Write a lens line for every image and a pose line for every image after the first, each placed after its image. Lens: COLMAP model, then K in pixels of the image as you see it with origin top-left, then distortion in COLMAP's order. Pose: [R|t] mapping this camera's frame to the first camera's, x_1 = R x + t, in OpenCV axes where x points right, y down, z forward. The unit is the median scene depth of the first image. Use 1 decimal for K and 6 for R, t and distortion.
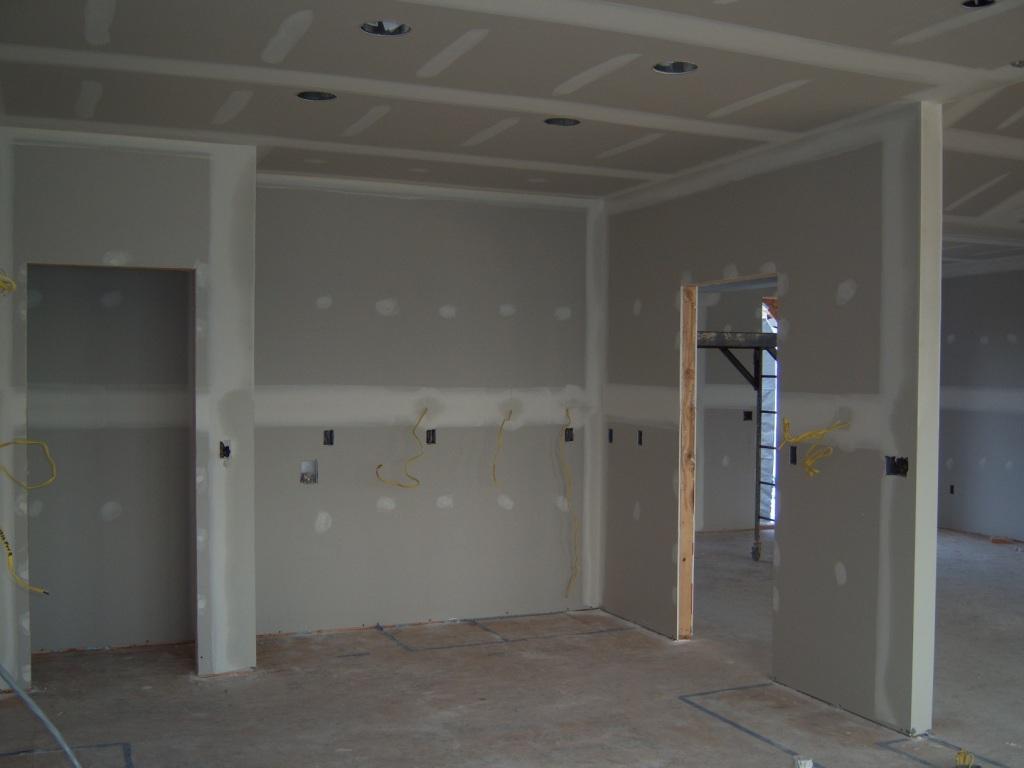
lens RADIAL K [[1105.6, 0, 511.0], [0, 1105.6, 390.0], [0, 0, 1]] dist [-0.098590, 0.000000]
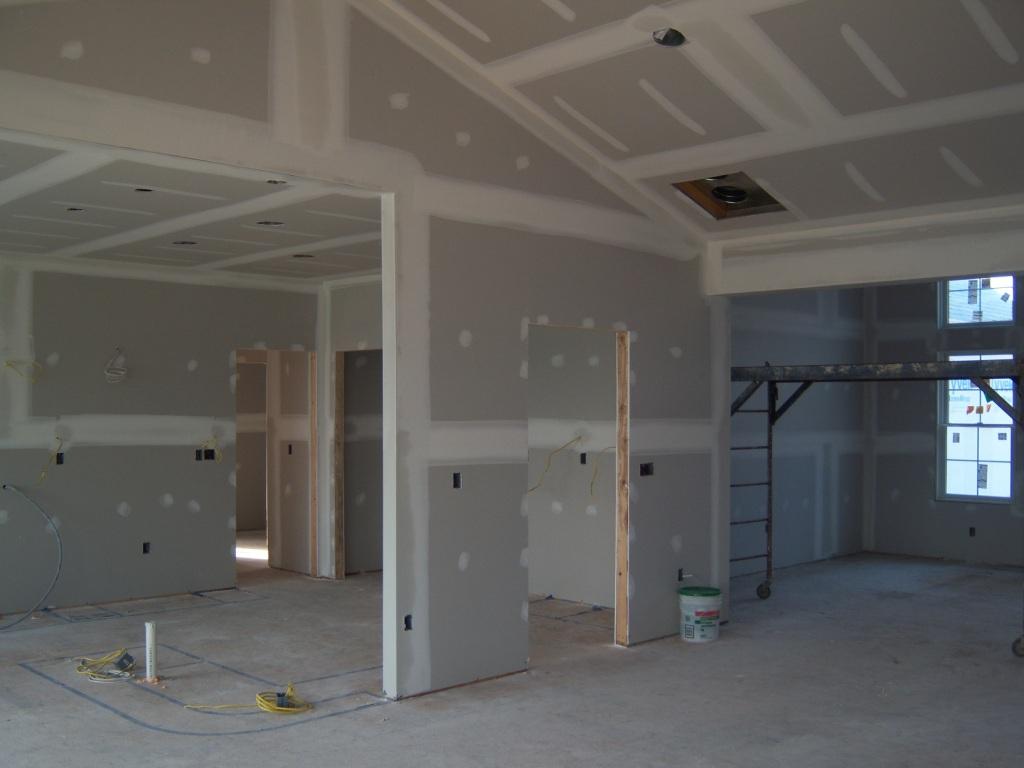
lens RADIAL K [[1105.6, 0, 520.6], [0, 1105.6, 422.1], [0, 0, 1]] dist [-0.098590, 0.000000]
pose [[0.361372, 0.008372, -0.932384, 1.173124], [-0.011380, 0.999925, 0.004567, -0.005594], [0.932352, 0.008960, 0.361440, 0.494075]]
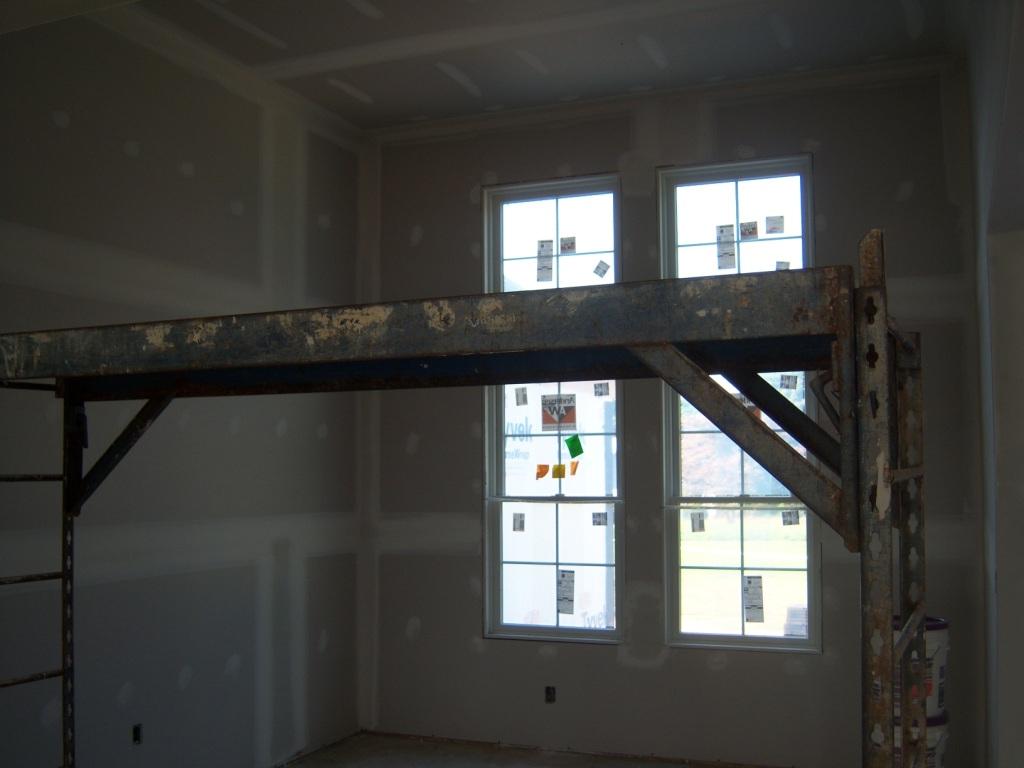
lens RADIAL K [[1105.6, 0, 510.5], [0, 1105.6, 384.0], [0, 0, 1]] dist [-0.098590, 0.000000]
pose [[0.696534, -0.065144, -0.714561, 0.494882], [0.000926, 0.995951, -0.089894, -0.014654], [0.717523, 0.061953, 0.693774, 1.090173]]
